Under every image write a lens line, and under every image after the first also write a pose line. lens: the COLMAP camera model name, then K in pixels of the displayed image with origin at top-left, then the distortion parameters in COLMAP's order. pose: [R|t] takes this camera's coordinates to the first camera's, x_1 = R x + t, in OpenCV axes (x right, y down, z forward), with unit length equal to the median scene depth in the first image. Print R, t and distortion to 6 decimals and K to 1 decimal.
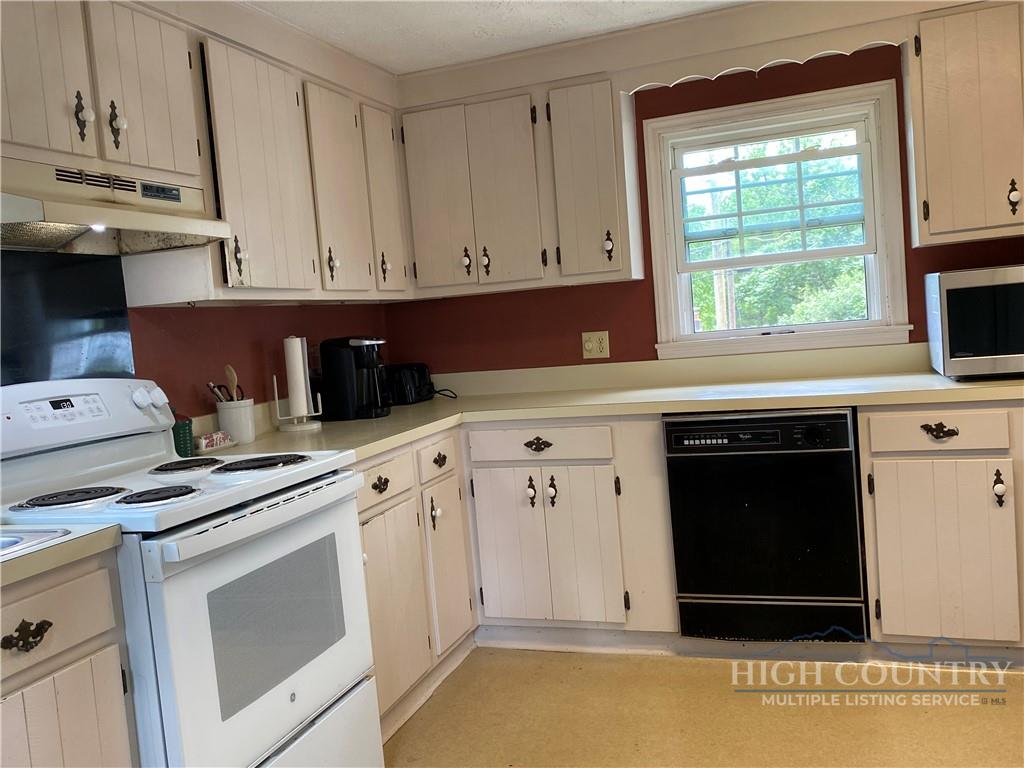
lens RADIAL K [[862.9, 0, 516.1], [0, 862.9, 382.4], [0, 0, 1]] dist [0.033443, -0.076496]
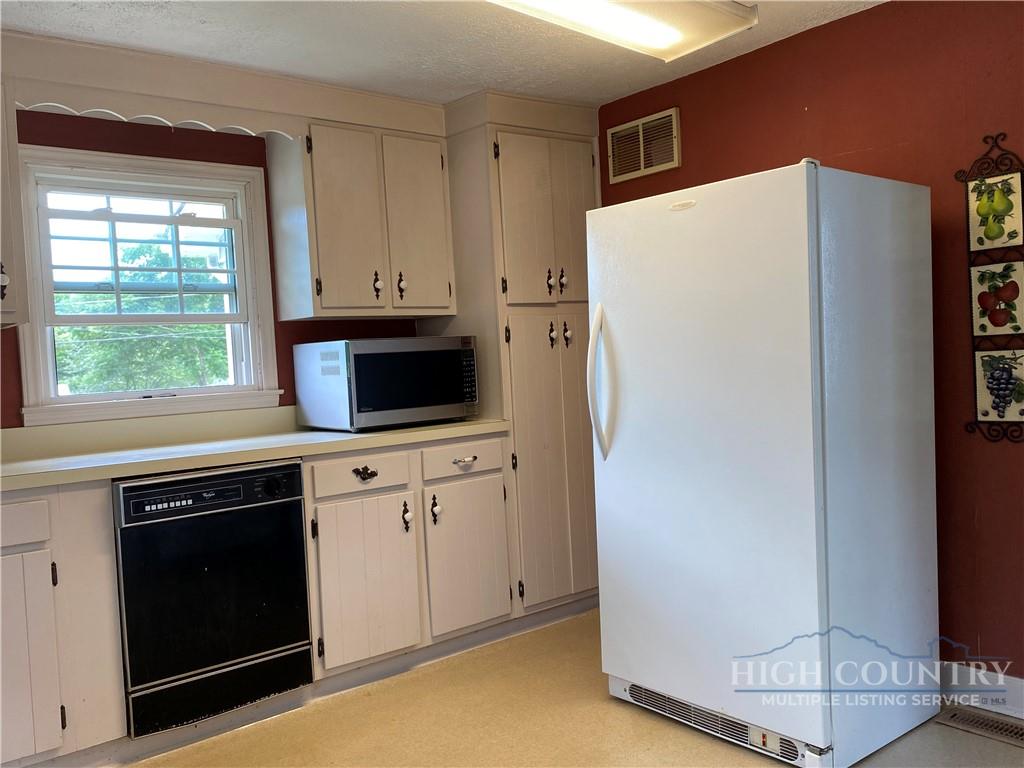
lens RADIAL K [[862.9, 0, 516.5], [0, 862.9, 382.5], [0, 0, 1]] dist [0.033443, -0.076496]
pose [[0.511748, 0.034426, 0.858446, -0.332268], [0.072926, 0.993850, -0.083330, 0.037802], [-0.856035, 0.105247, 0.506090, 0.185792]]
